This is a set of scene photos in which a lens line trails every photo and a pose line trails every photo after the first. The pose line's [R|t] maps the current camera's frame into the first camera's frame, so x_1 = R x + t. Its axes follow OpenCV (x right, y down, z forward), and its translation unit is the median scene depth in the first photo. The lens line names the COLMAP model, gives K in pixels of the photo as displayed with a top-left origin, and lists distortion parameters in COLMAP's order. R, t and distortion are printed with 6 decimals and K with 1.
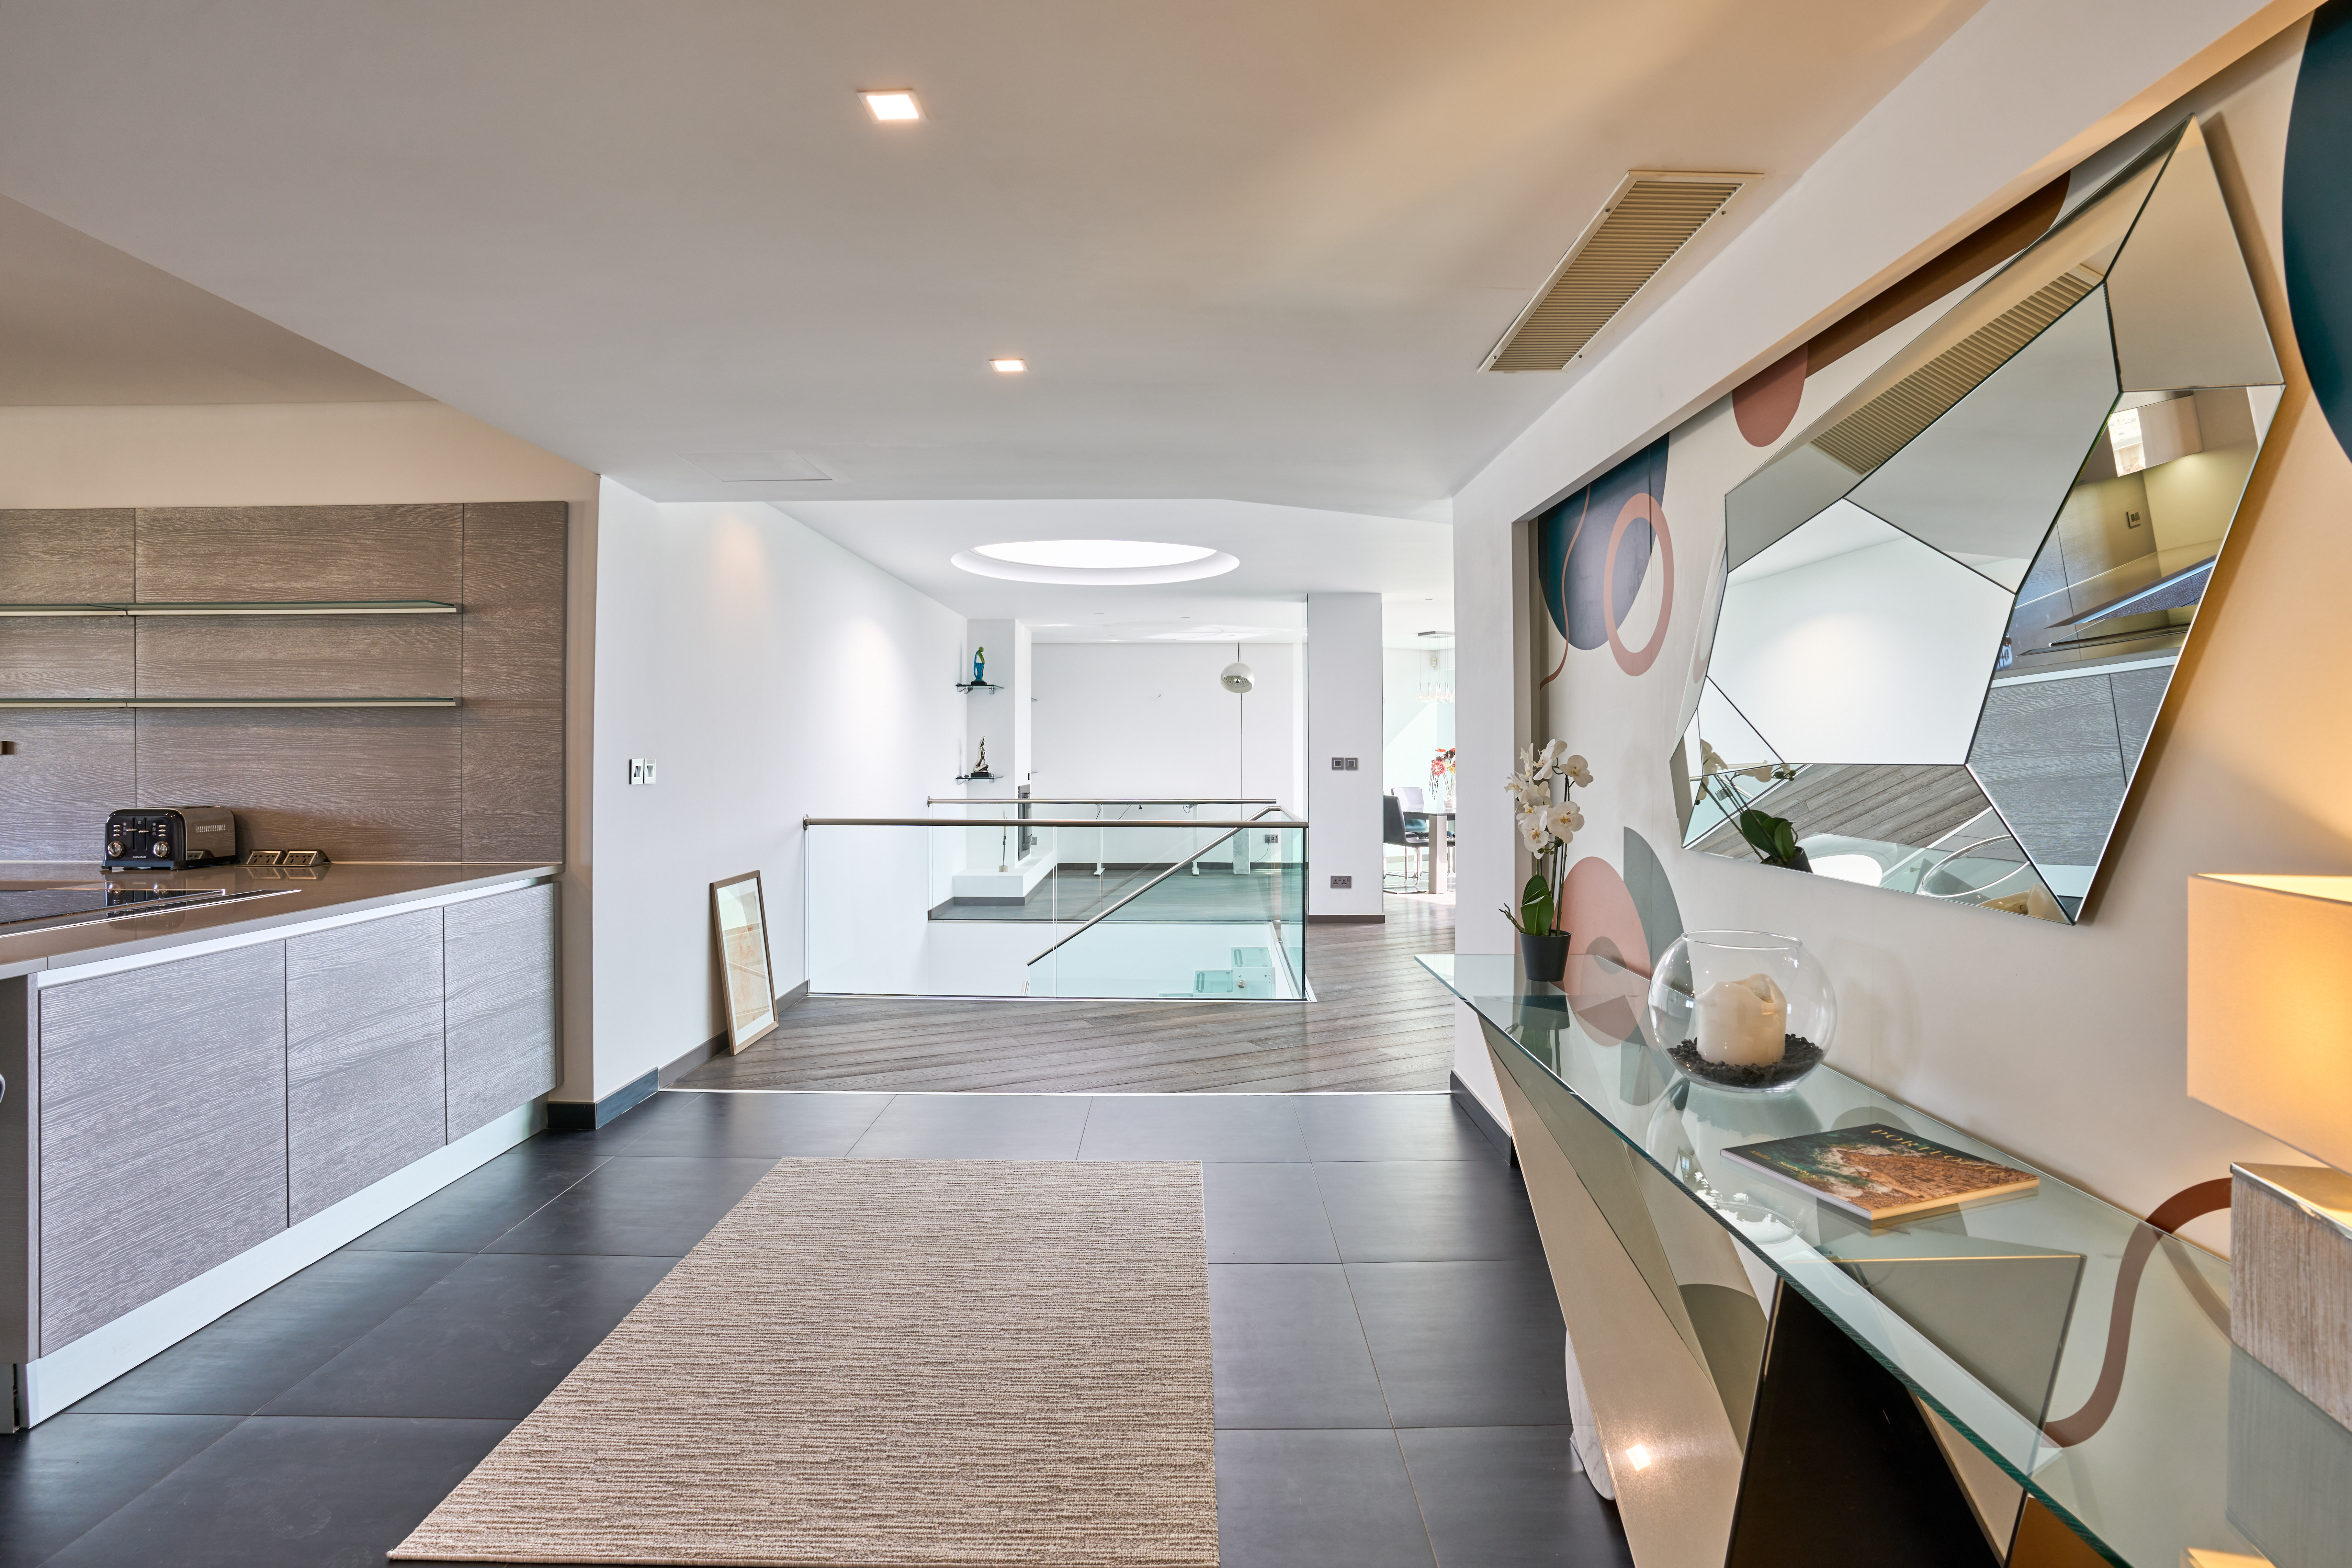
lens RADIAL K [[1170.3, 0, 1169.7], [0, 1170.3, 745.0], [0, 0, 1]] dist [-0.072400, 0.043310]
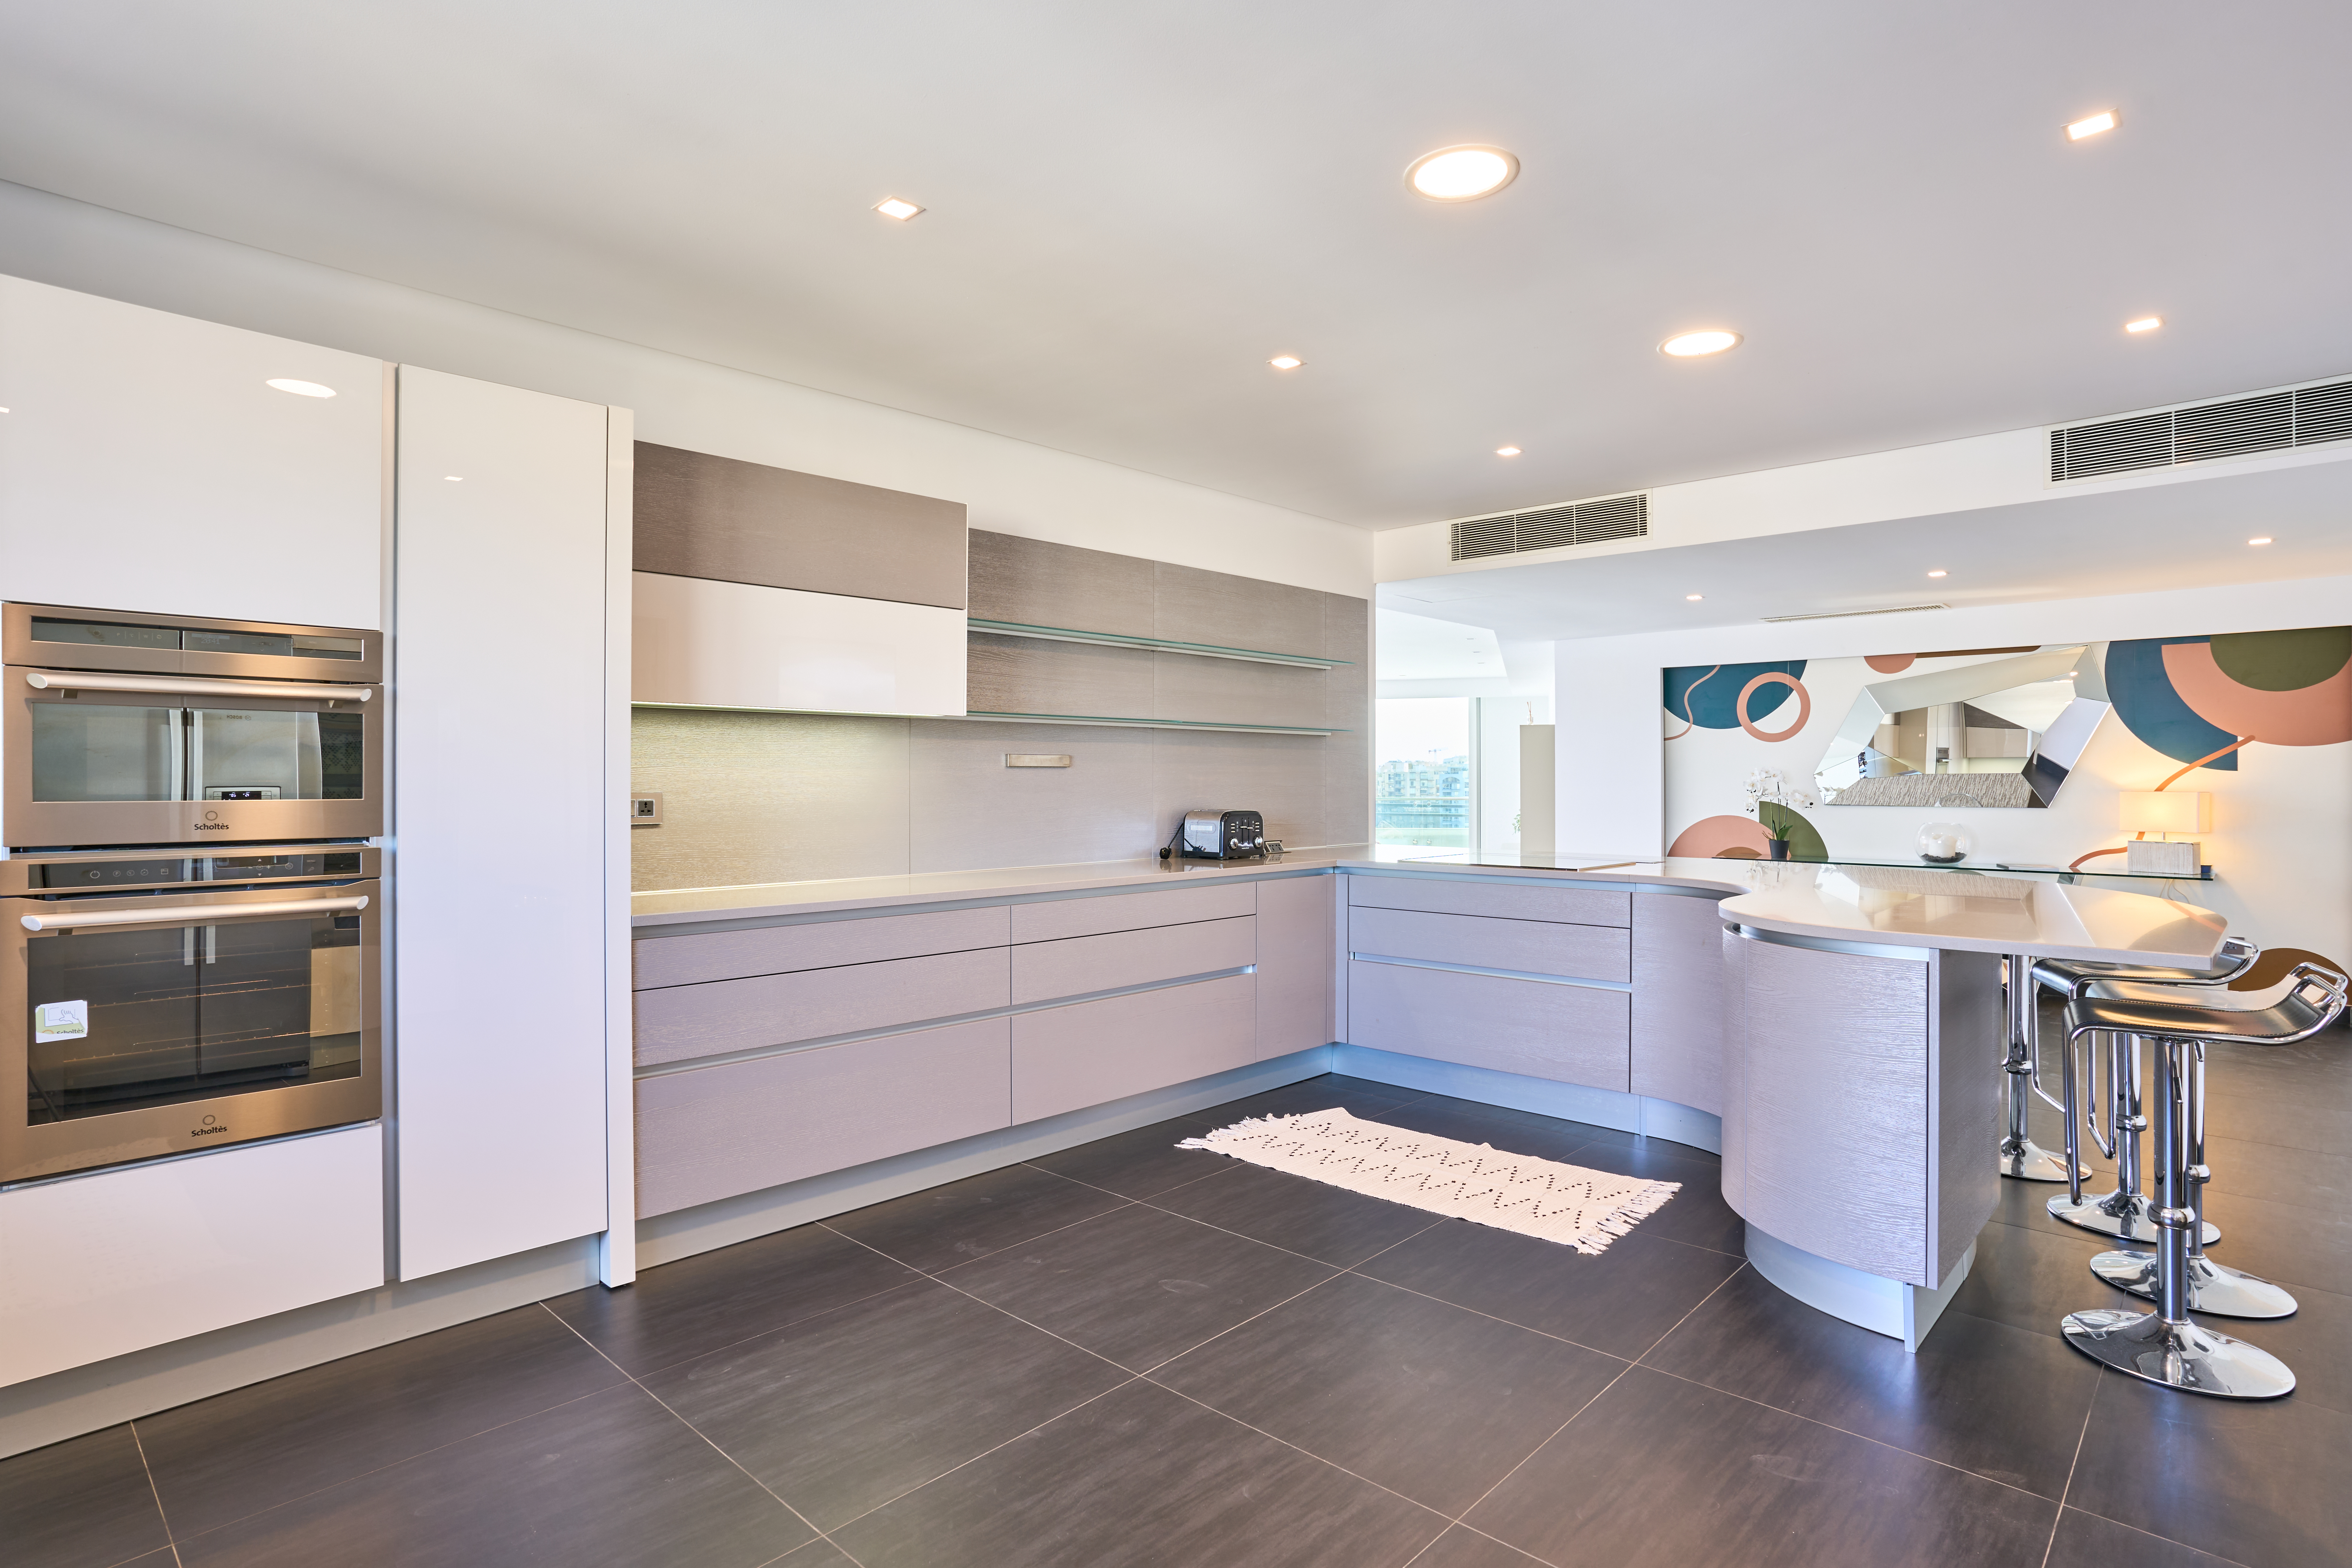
lens RADIAL K [[1201.8, 0, 1176.0], [0, 1201.8, 784.0], [0, 0, 1]] dist [0.000155, 0.000144]
pose [[0.680704, -0.003082, 0.732552, -1.801836], [-0.005815, 0.999937, 0.009610, 0.012703], [-0.732536, -0.010801, 0.680643, 0.126443]]
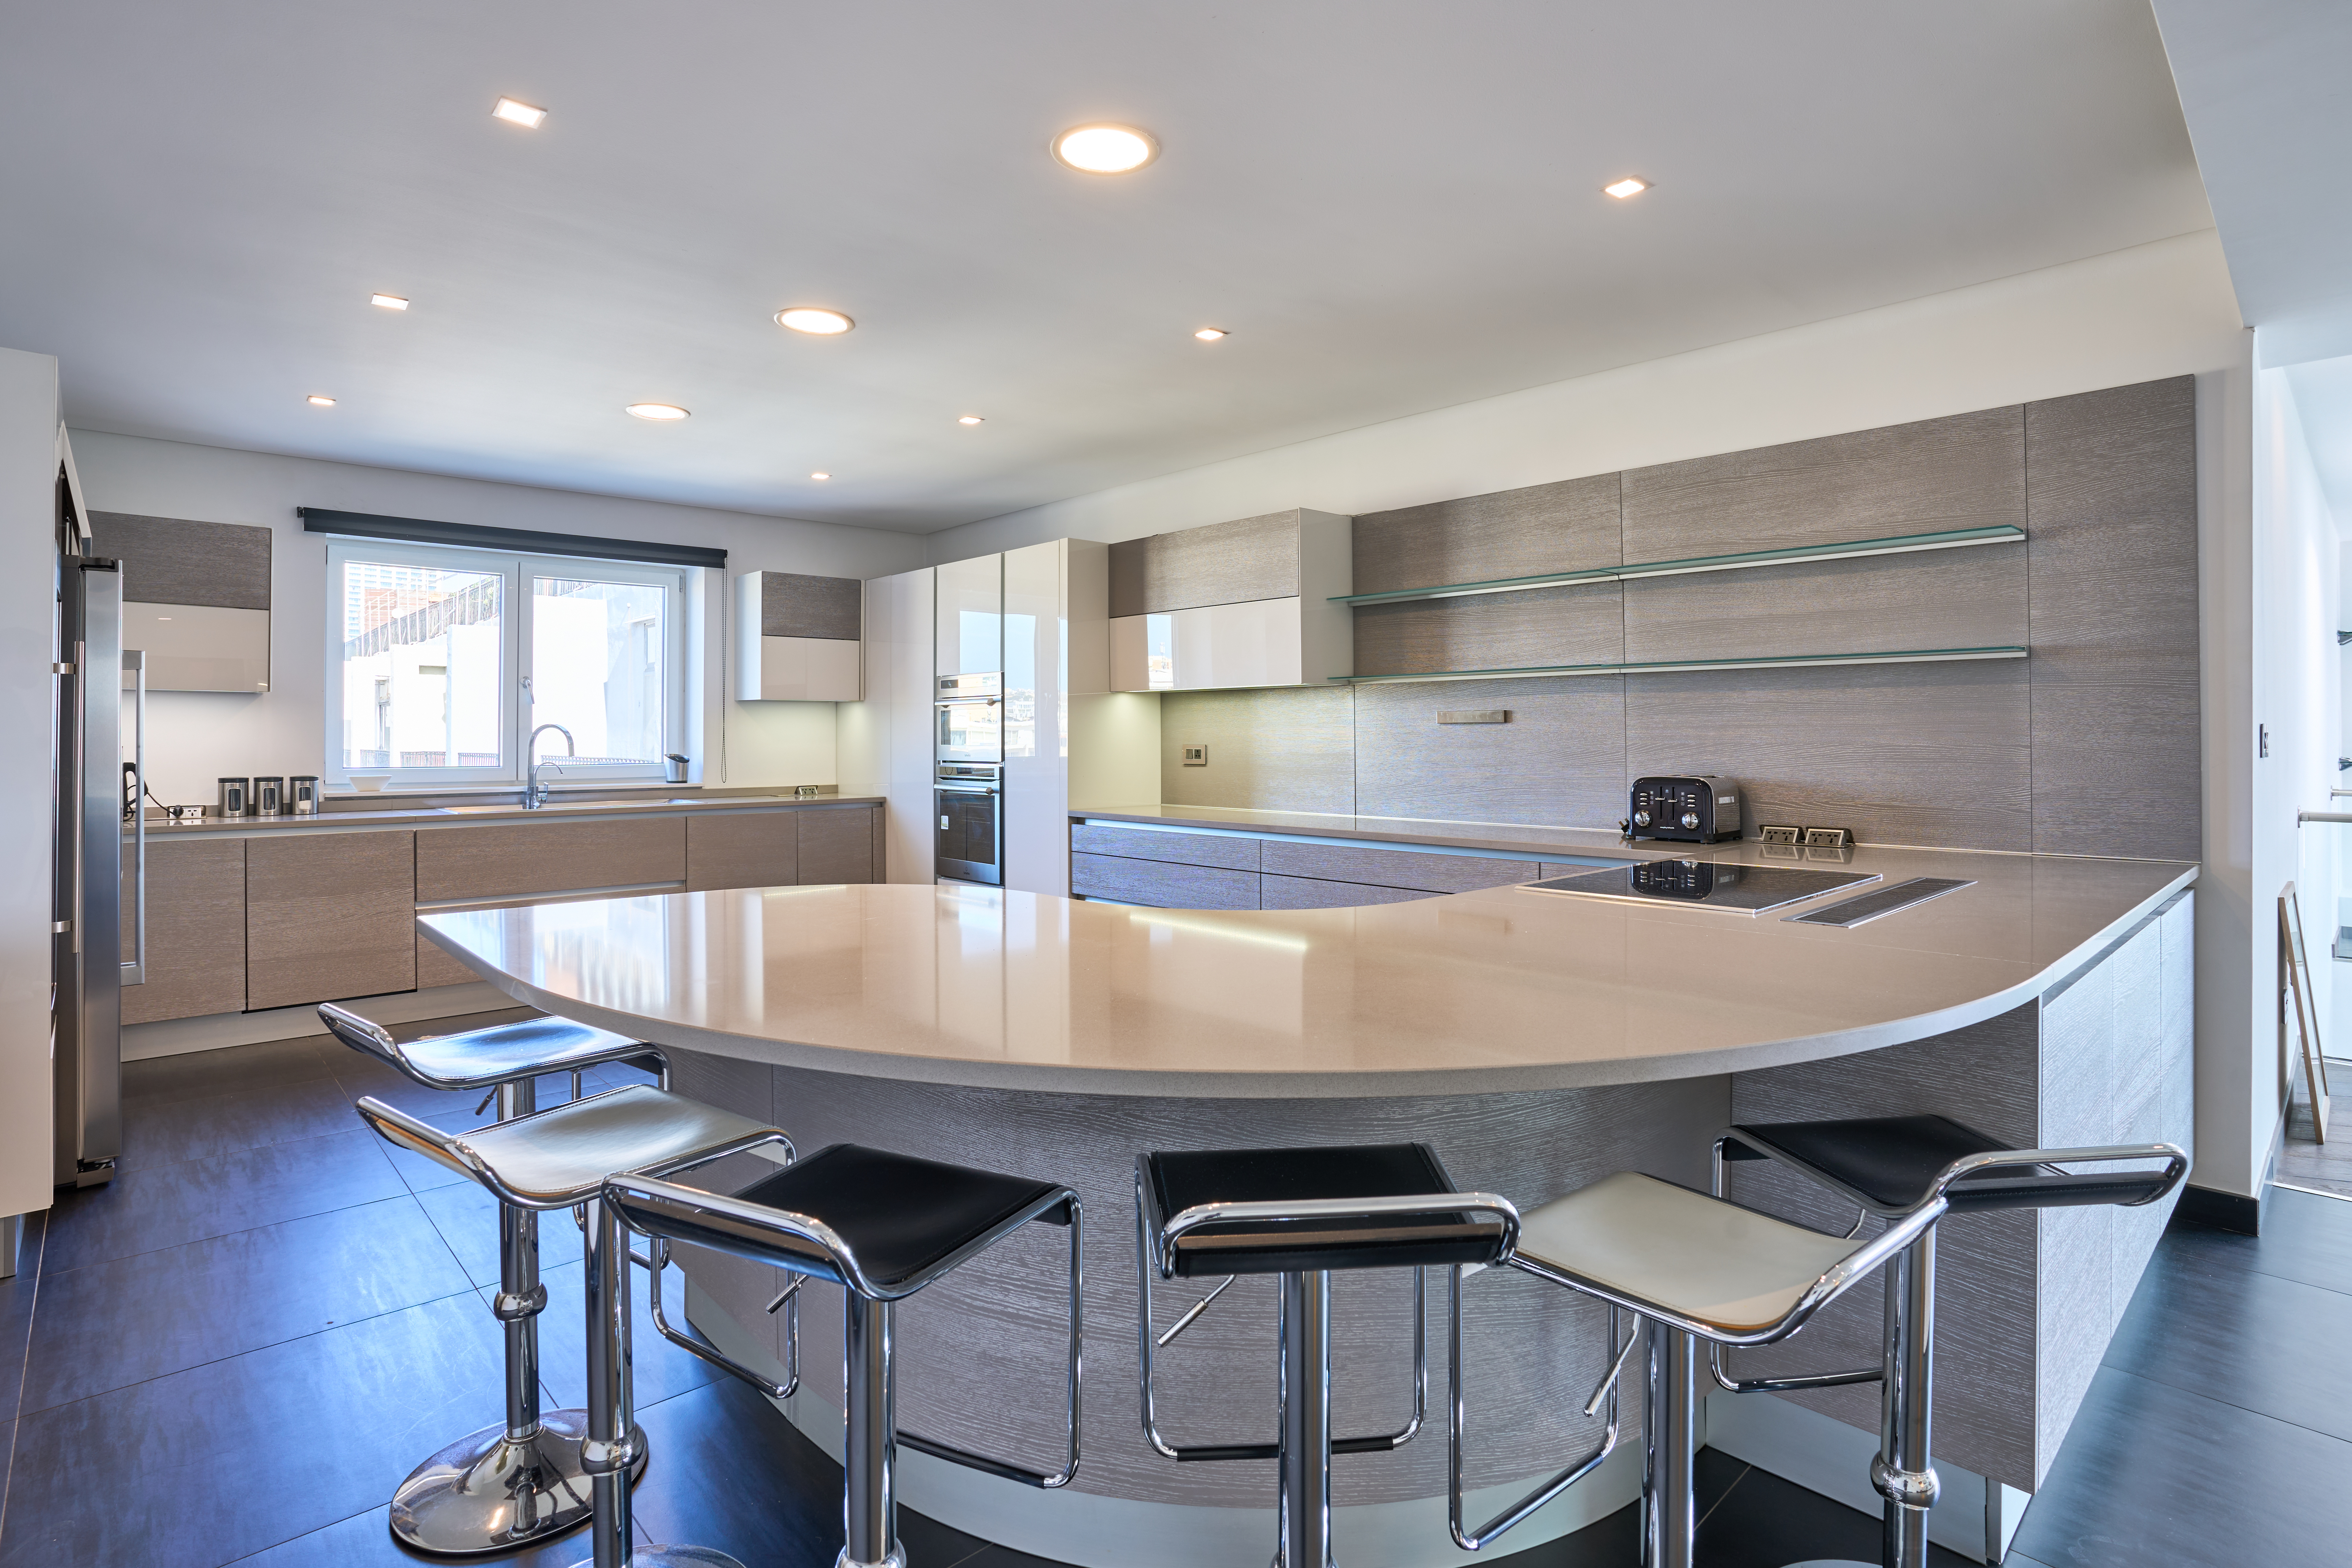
lens RADIAL K [[1170.3, 0, 1169.7], [0, 1170.3, 745.0], [0, 0, 1]] dist [-0.072400, 0.043310]
pose [[0.708790, 0.004203, -0.705407, -0.483278], [0.006665, 0.999898, 0.012654, 0.013158], [0.705388, -0.013670, 0.708690, 0.014490]]
